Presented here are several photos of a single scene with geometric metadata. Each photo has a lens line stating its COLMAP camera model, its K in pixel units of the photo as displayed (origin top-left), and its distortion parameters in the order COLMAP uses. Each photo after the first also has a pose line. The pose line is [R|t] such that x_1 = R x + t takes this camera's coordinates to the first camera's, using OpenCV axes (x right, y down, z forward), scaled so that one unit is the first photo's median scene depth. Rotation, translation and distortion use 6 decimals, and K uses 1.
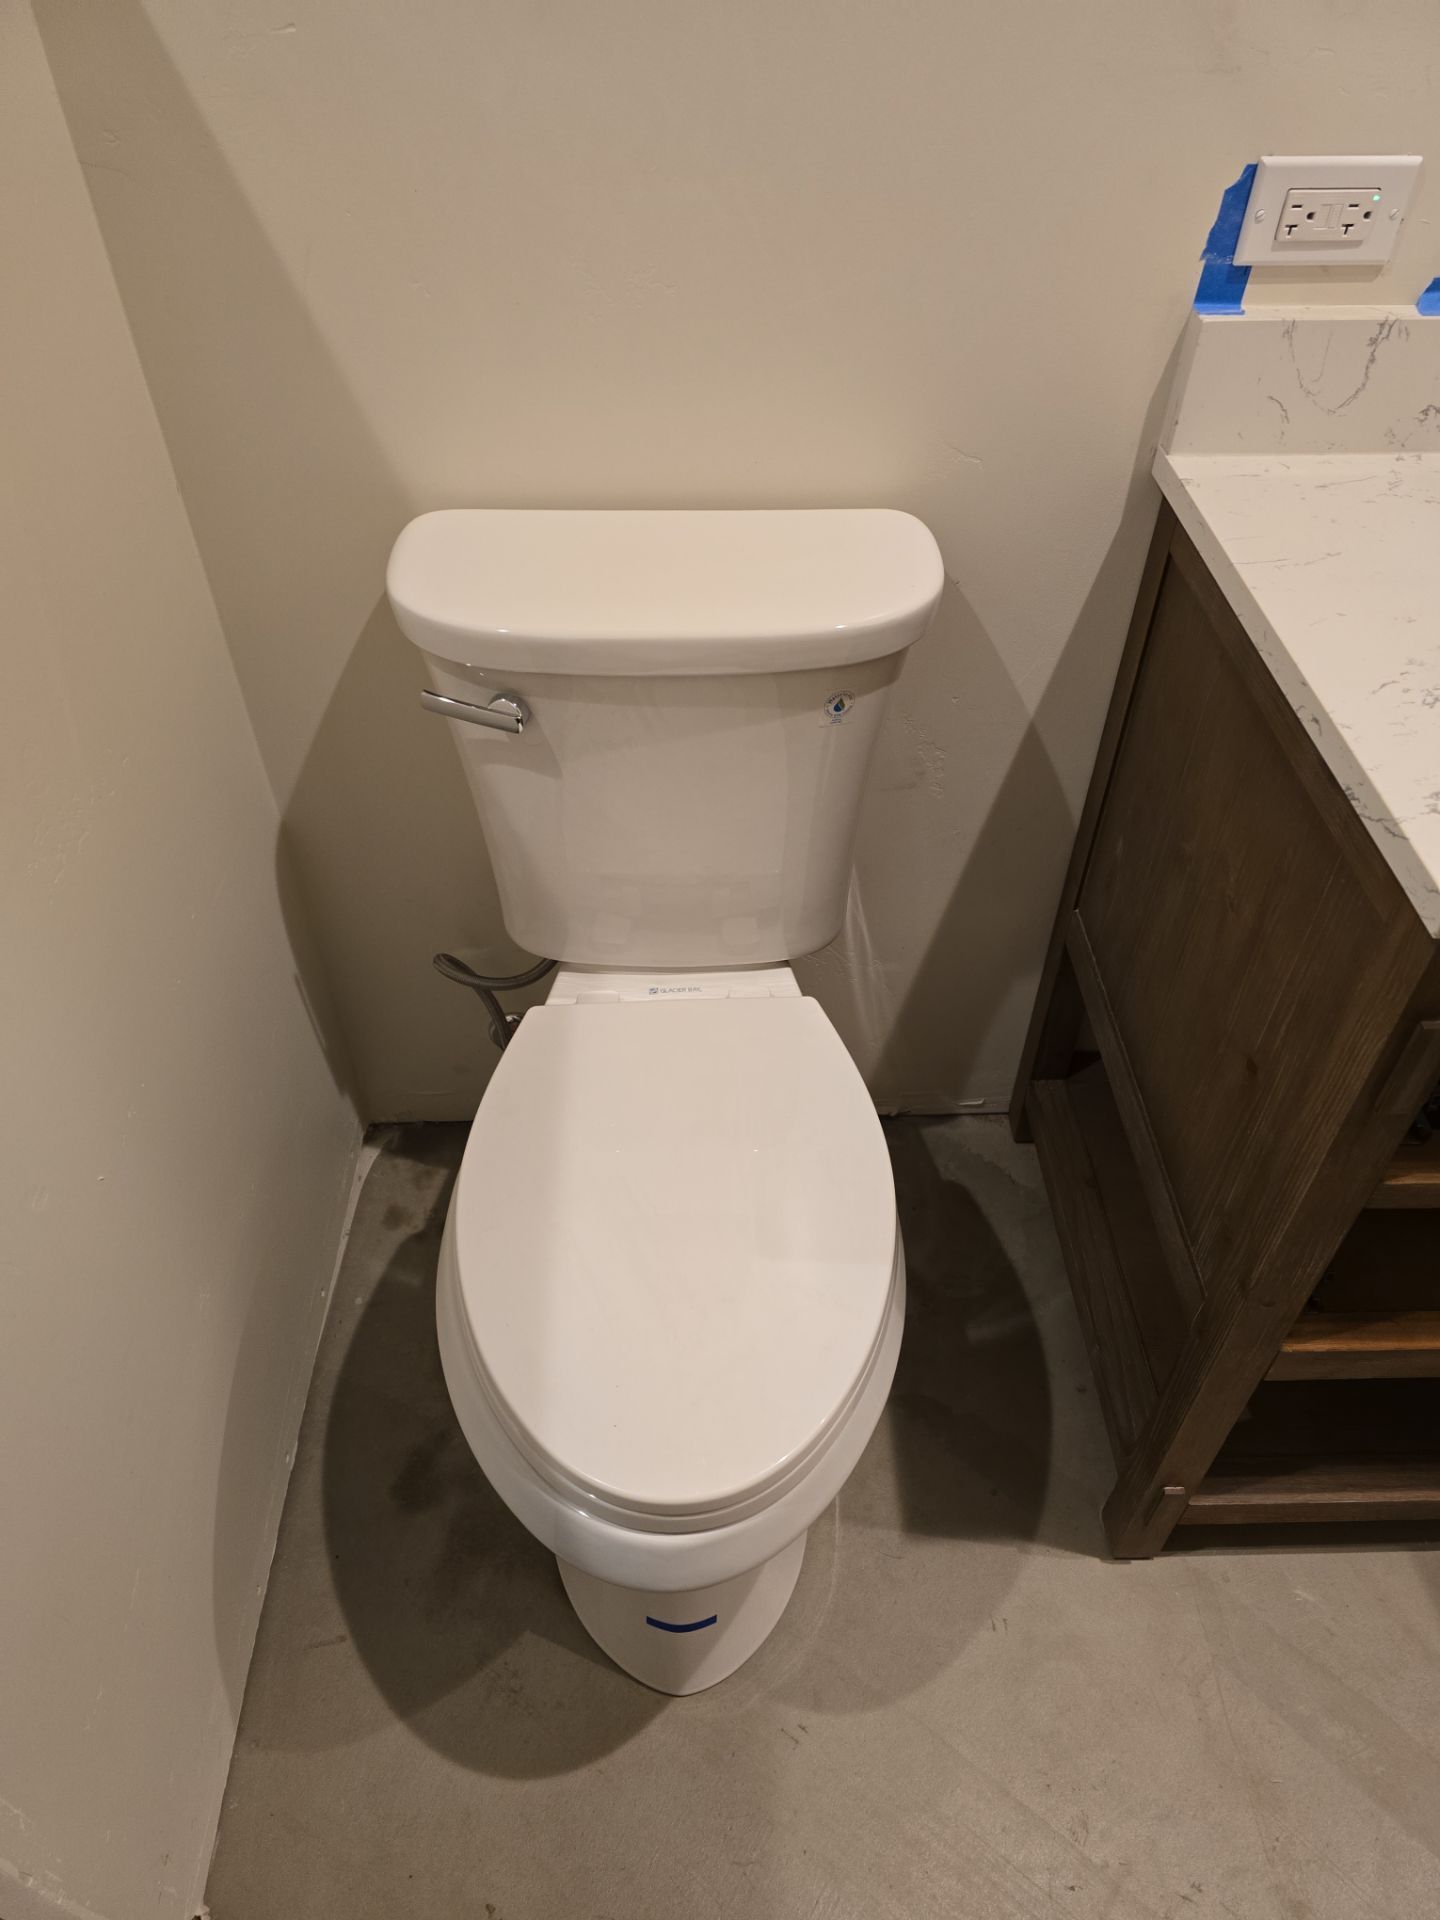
lens RADIAL K [[1290.1, 0, 749.6], [0, 1290.1, 967.4], [0, 0, 1]] dist [0.061962, -0.061898]
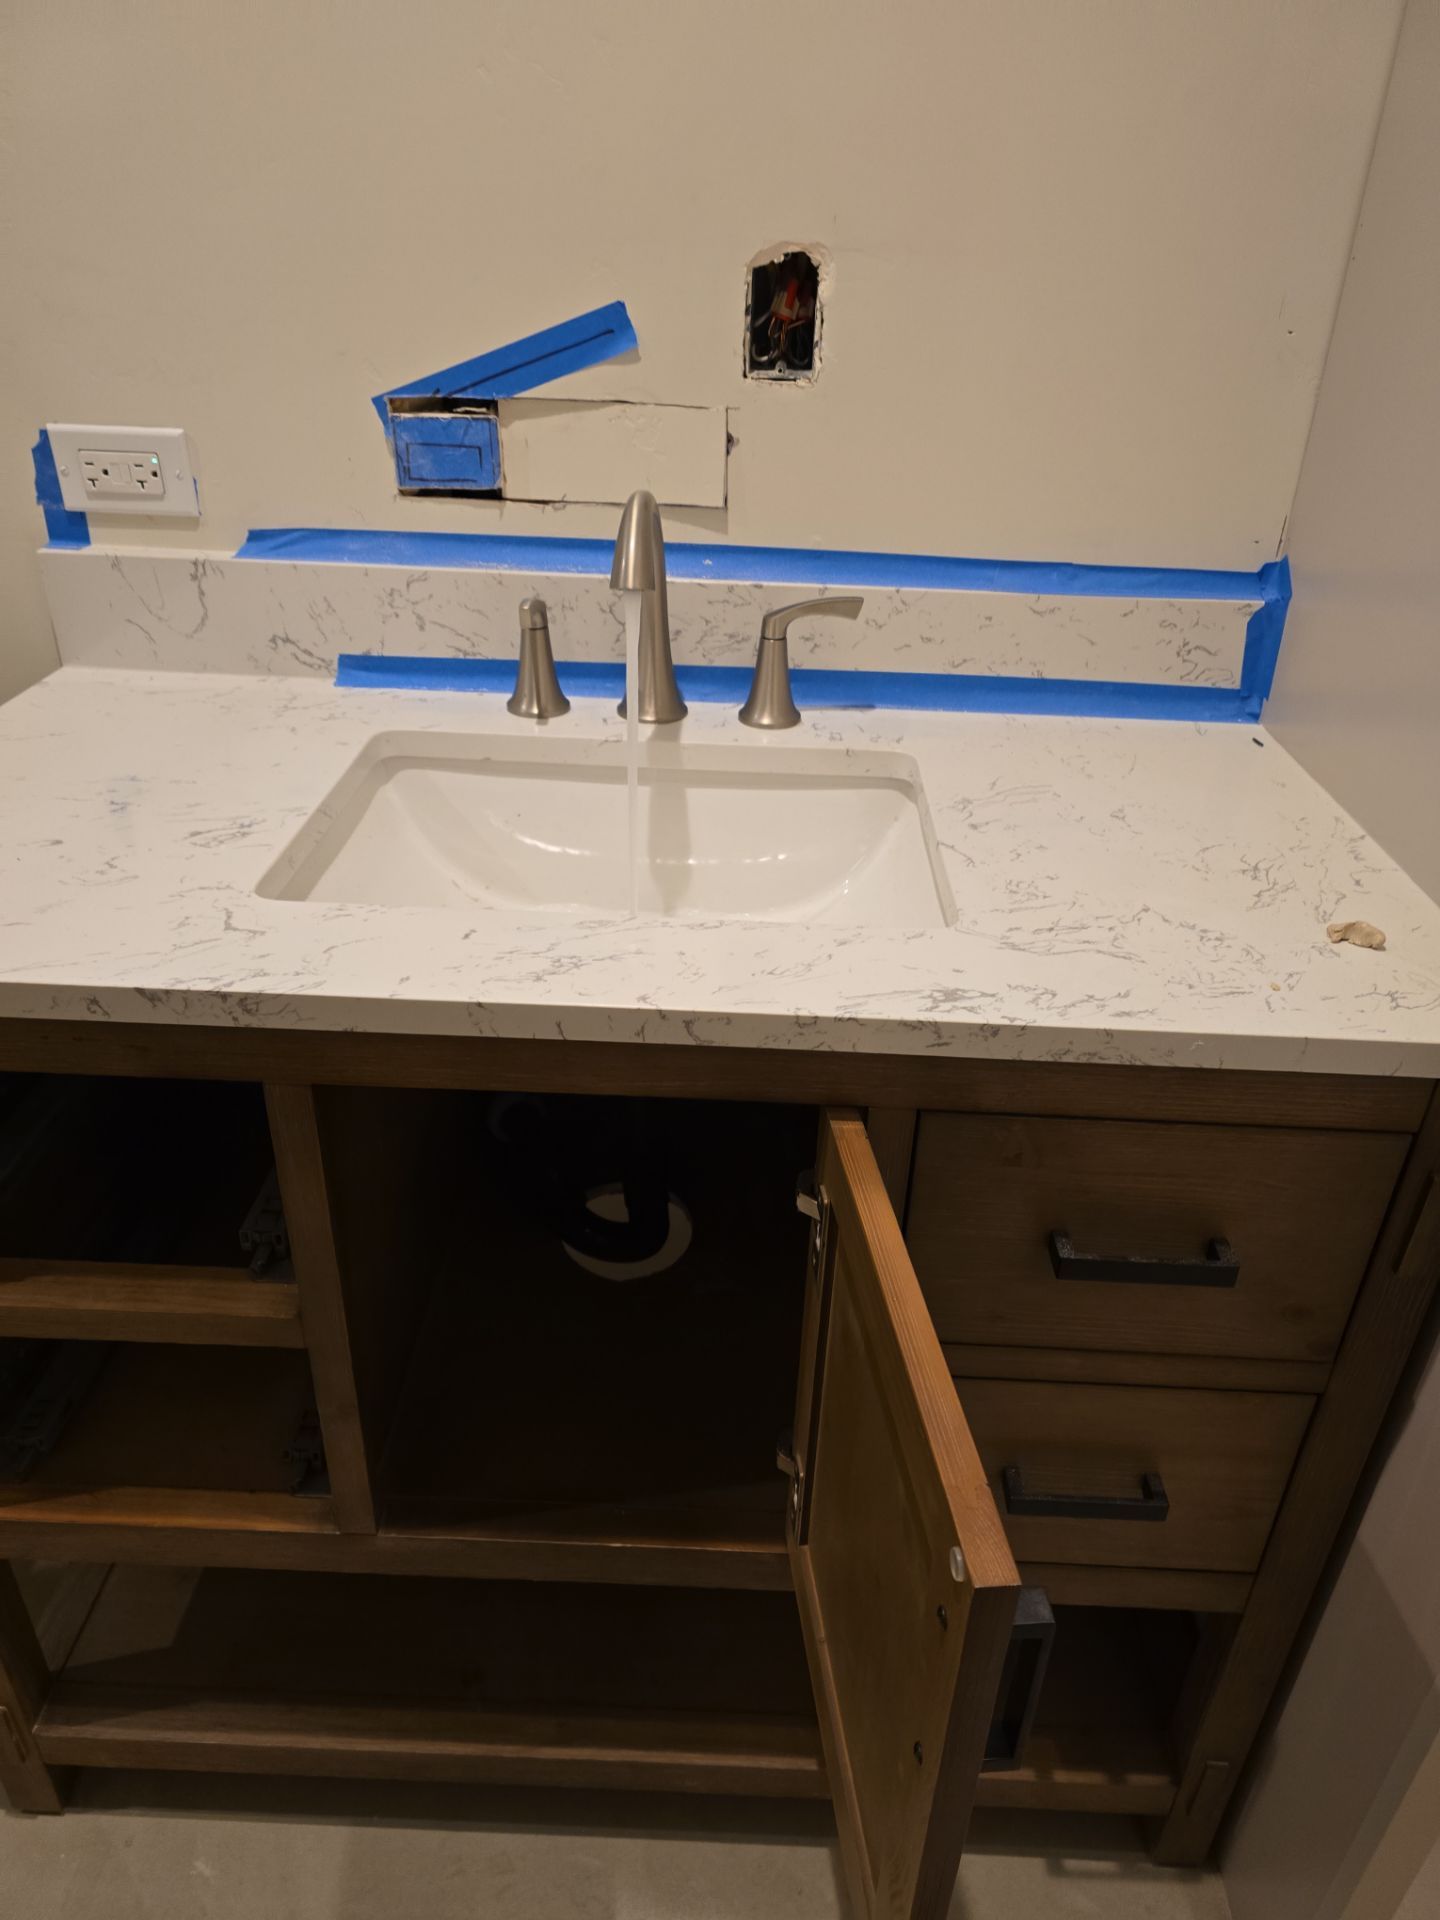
lens RADIAL K [[1301.7, 0, 752.4], [0, 1301.7, 970.6], [0, 0, 1]] dist [0.054245, -0.058444]
pose [[0.998265, 0.050761, -0.029852, 0.998794], [-0.056708, 0.965296, -0.254926, 0.121989], [0.015875, 0.256176, 0.966500, -0.023455]]
